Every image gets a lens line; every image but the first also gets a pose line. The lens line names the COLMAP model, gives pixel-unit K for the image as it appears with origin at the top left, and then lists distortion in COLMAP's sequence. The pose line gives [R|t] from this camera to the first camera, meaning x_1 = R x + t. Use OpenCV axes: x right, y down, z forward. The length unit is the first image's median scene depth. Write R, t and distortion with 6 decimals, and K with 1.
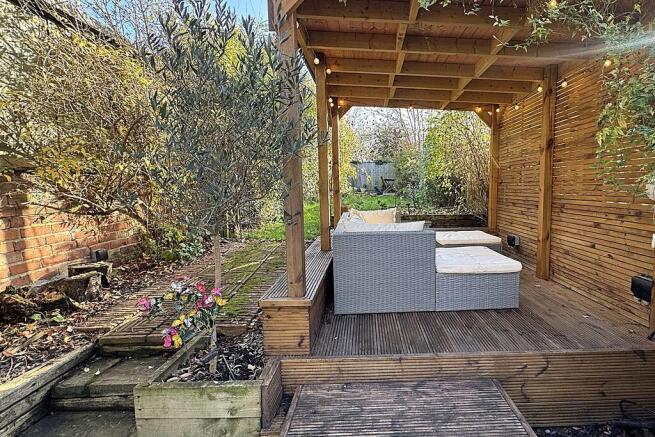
lens RADIAL K [[286.5, 0, 392.1], [0, 286.5, 217.5], [0, 0, 1]] dist [0.001319, 0.000267]
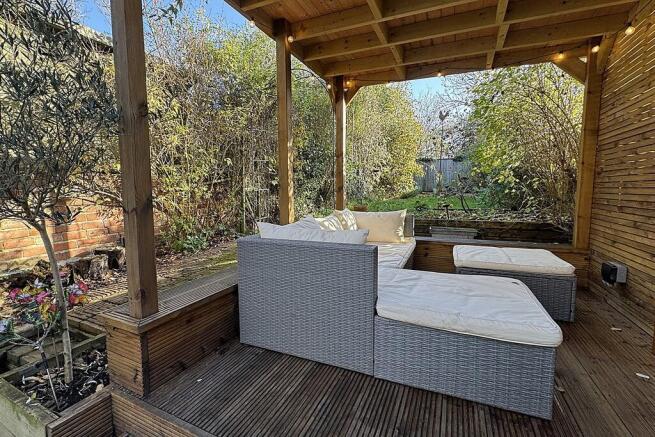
lens RADIAL K [[285.7, 0, 327.5], [0, 285.7, 218.5], [0, 0, 1]] dist [0.001260, 0.000409]
pose [[0.874785, 0.043335, -0.482570, 0.200529], [-0.044035, 0.998981, 0.009884, -0.007968], [0.482507, 0.012603, 0.875802, 0.238484]]
